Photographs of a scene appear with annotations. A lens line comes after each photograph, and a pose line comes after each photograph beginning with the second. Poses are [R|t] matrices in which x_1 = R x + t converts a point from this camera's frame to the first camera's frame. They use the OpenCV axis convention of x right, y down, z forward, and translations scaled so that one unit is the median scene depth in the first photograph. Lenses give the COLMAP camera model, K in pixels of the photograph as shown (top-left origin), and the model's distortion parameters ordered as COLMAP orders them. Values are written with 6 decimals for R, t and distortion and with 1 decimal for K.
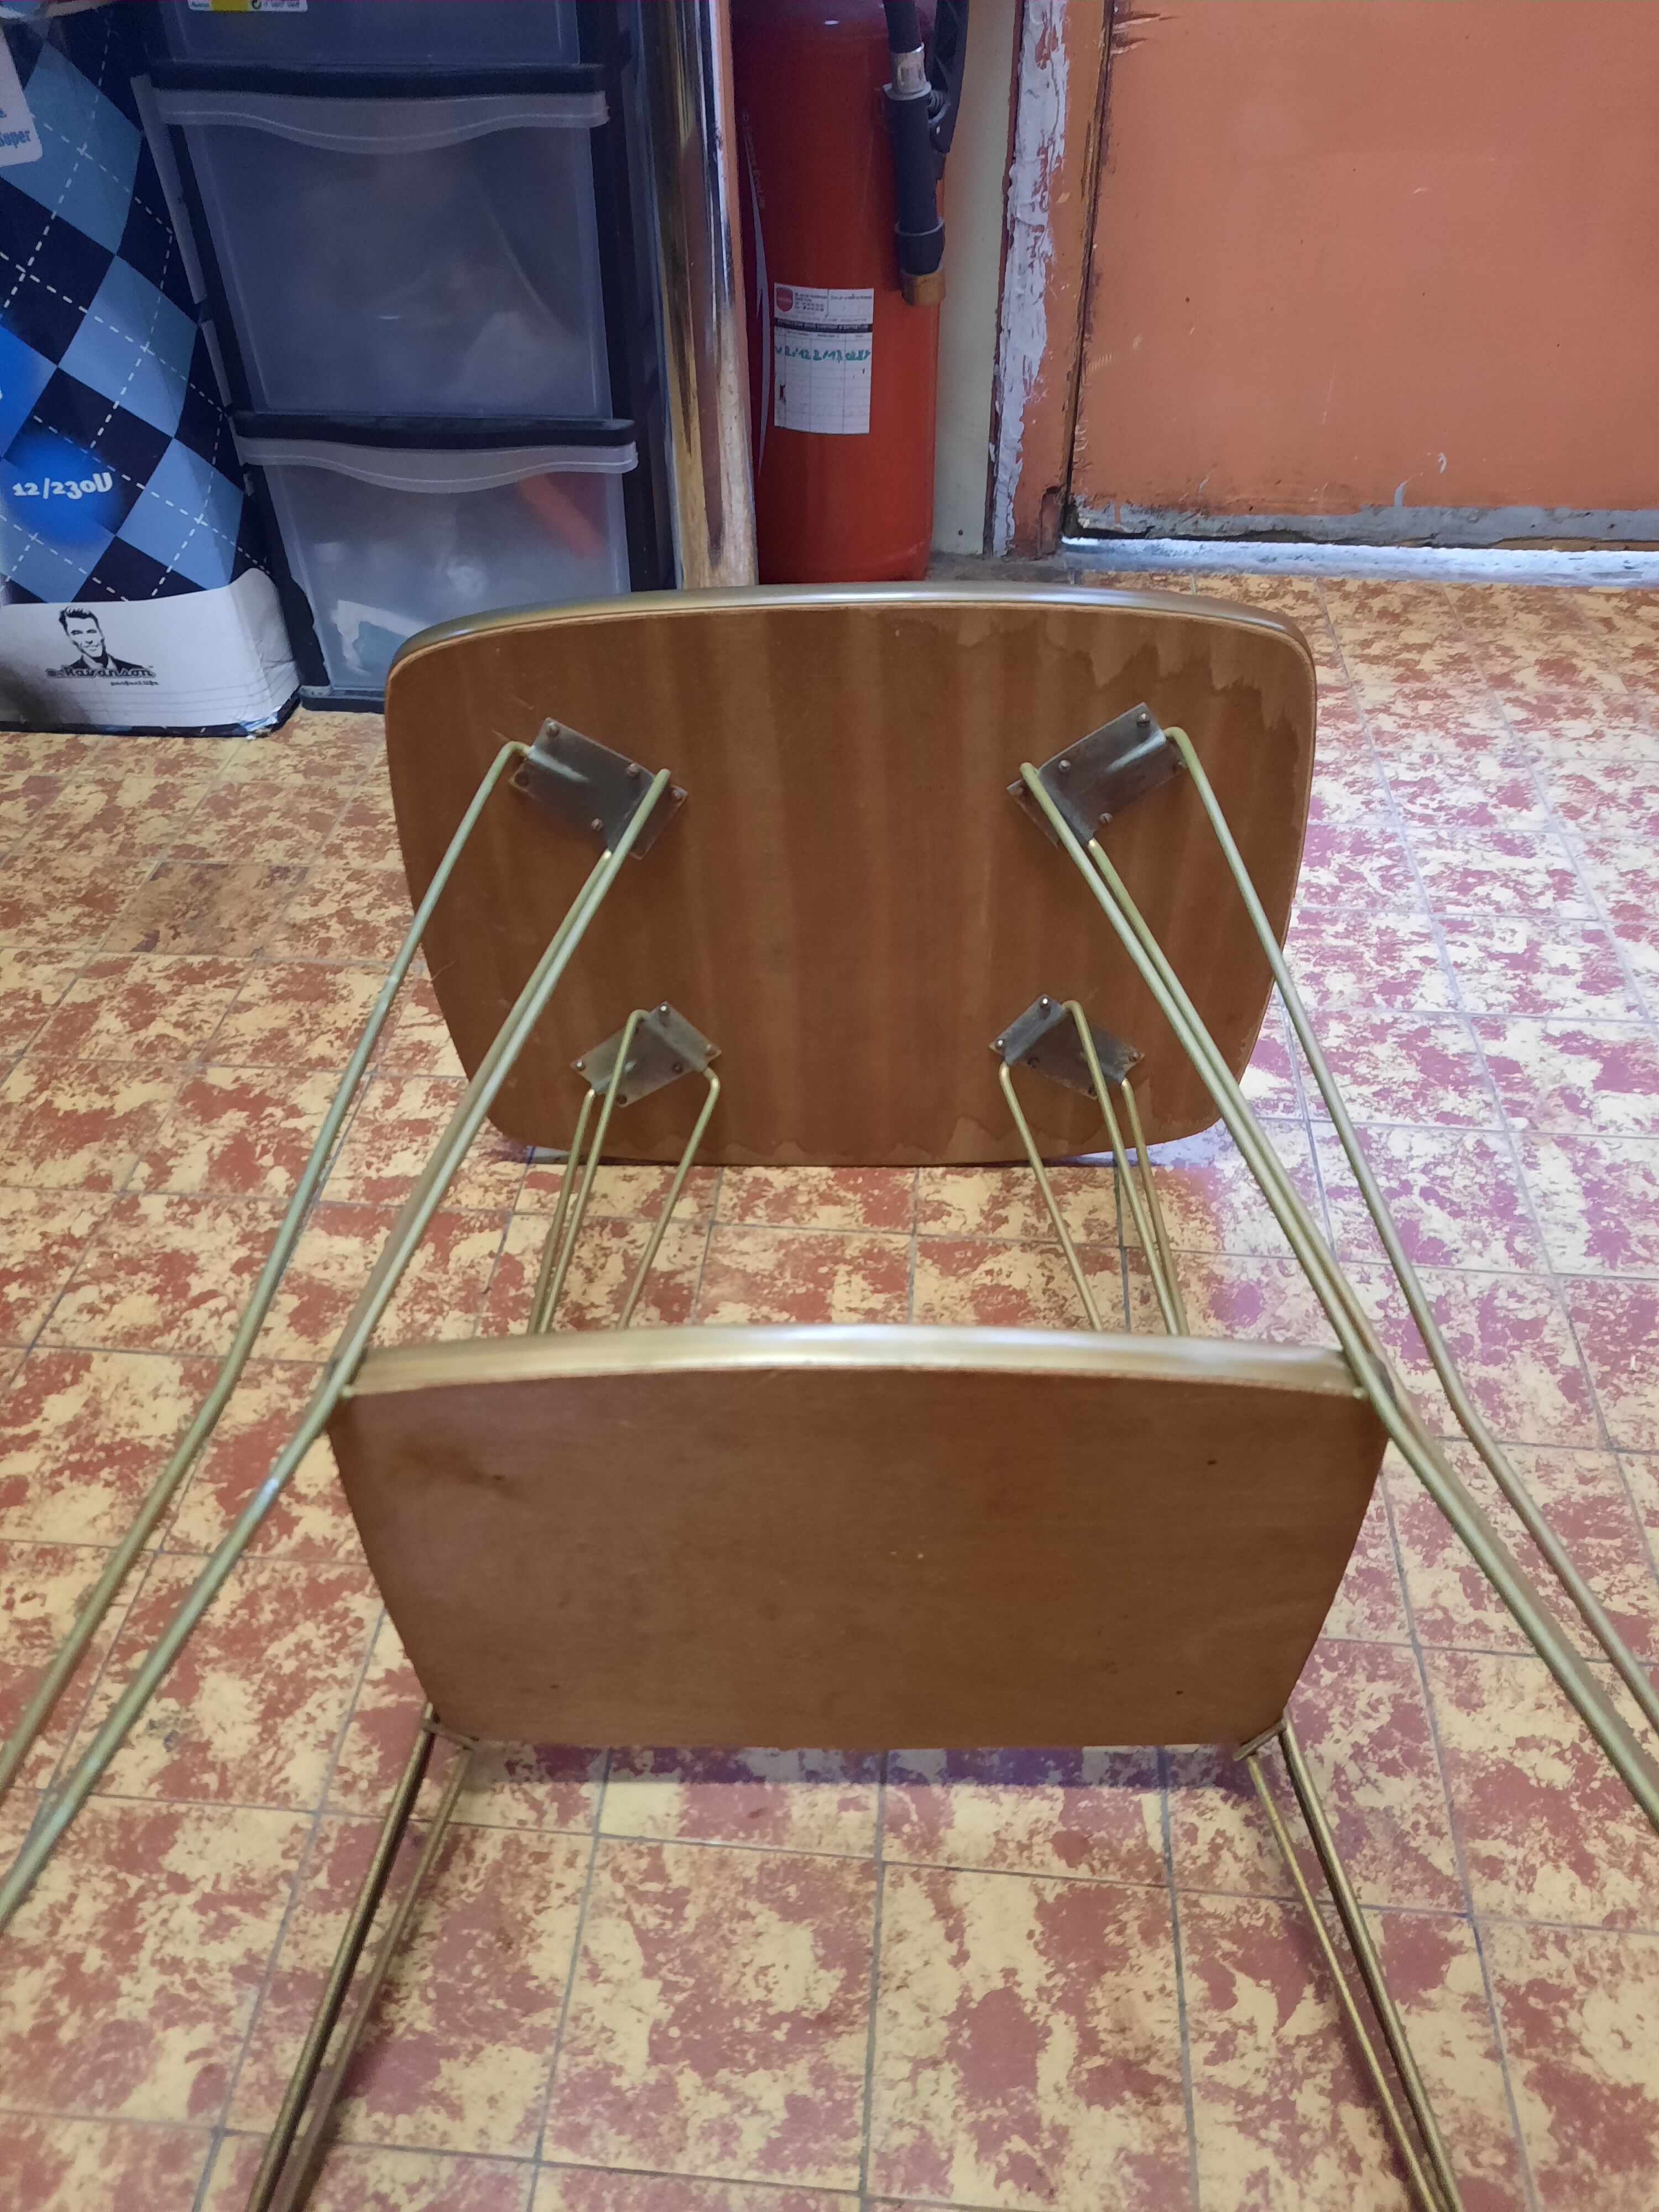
lens RADIAL K [[1593.2, 0, 790.4], [0, 1593.2, 1164.2], [0, 0, 1]] dist [0.034623, -0.059662]
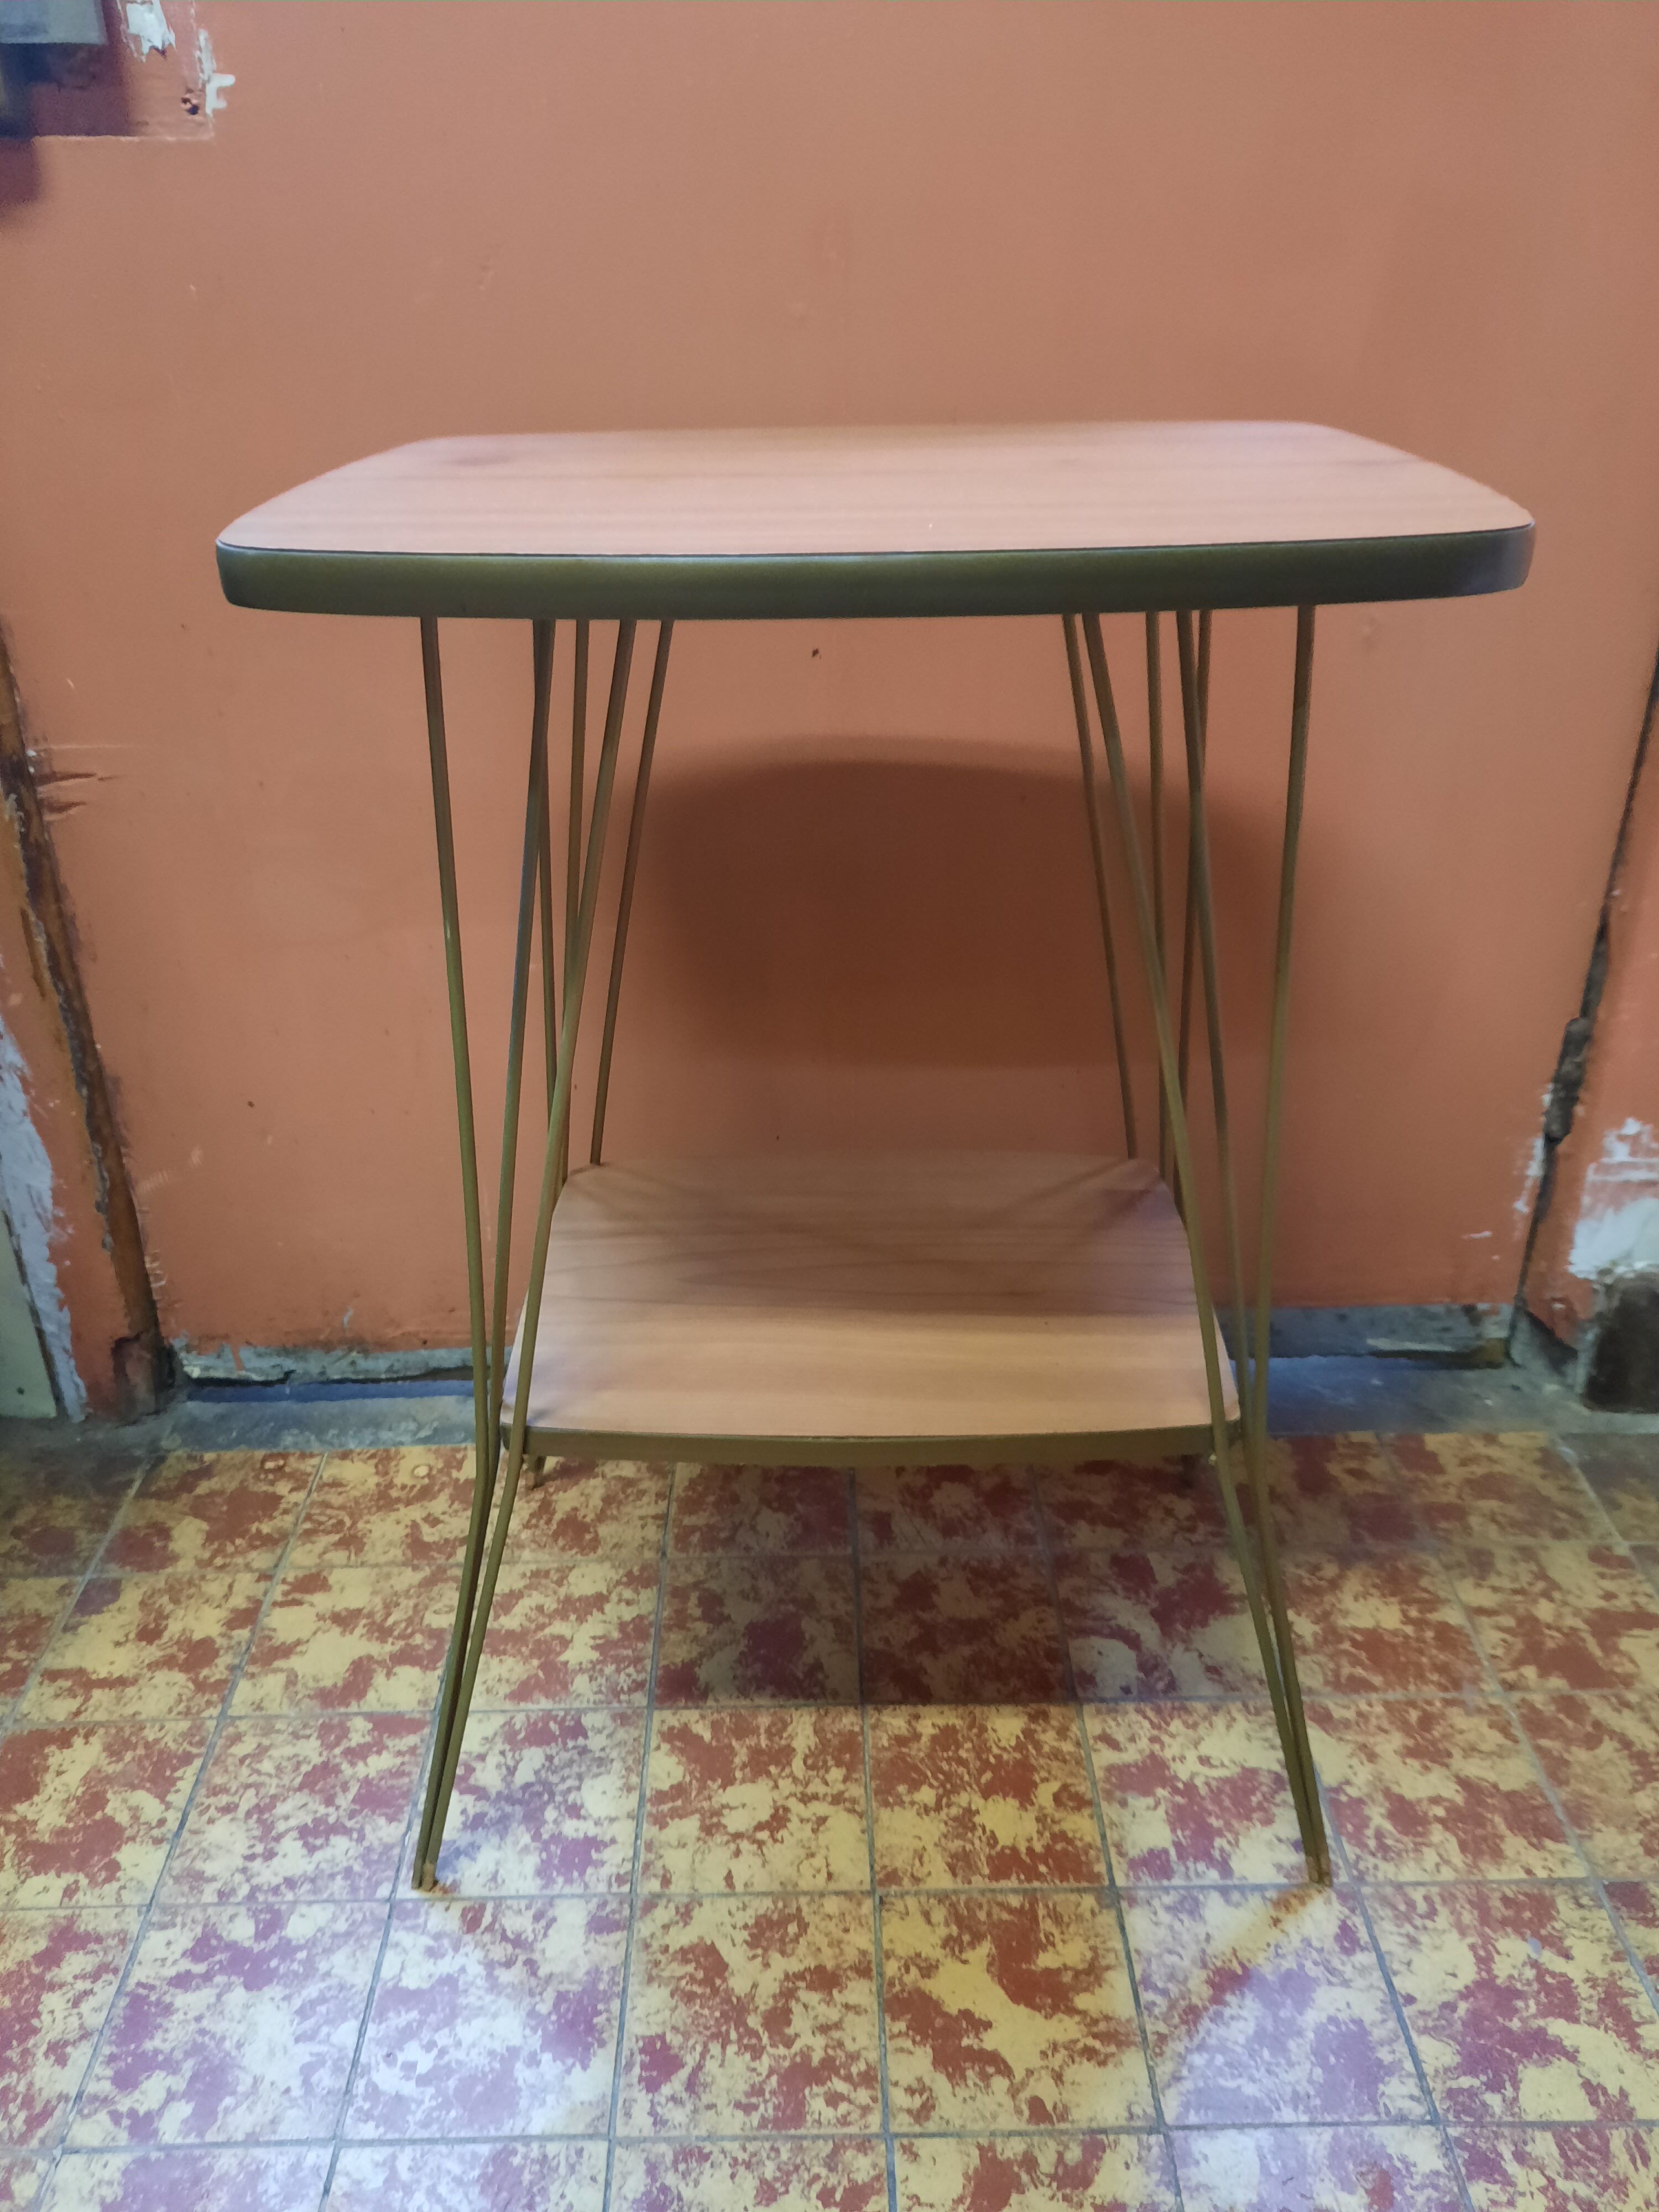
lens RADIAL K [[1661.1, 0, 829.5], [0, 1661.1, 1106.0], [0, 0, 1]] dist [0.026676, -0.034862]
pose [[0.993373, -0.056712, 0.099974, 0.645019], [0.081615, 0.960484, -0.266101, -0.488253], [-0.080932, 0.272497, 0.958747, 0.418648]]
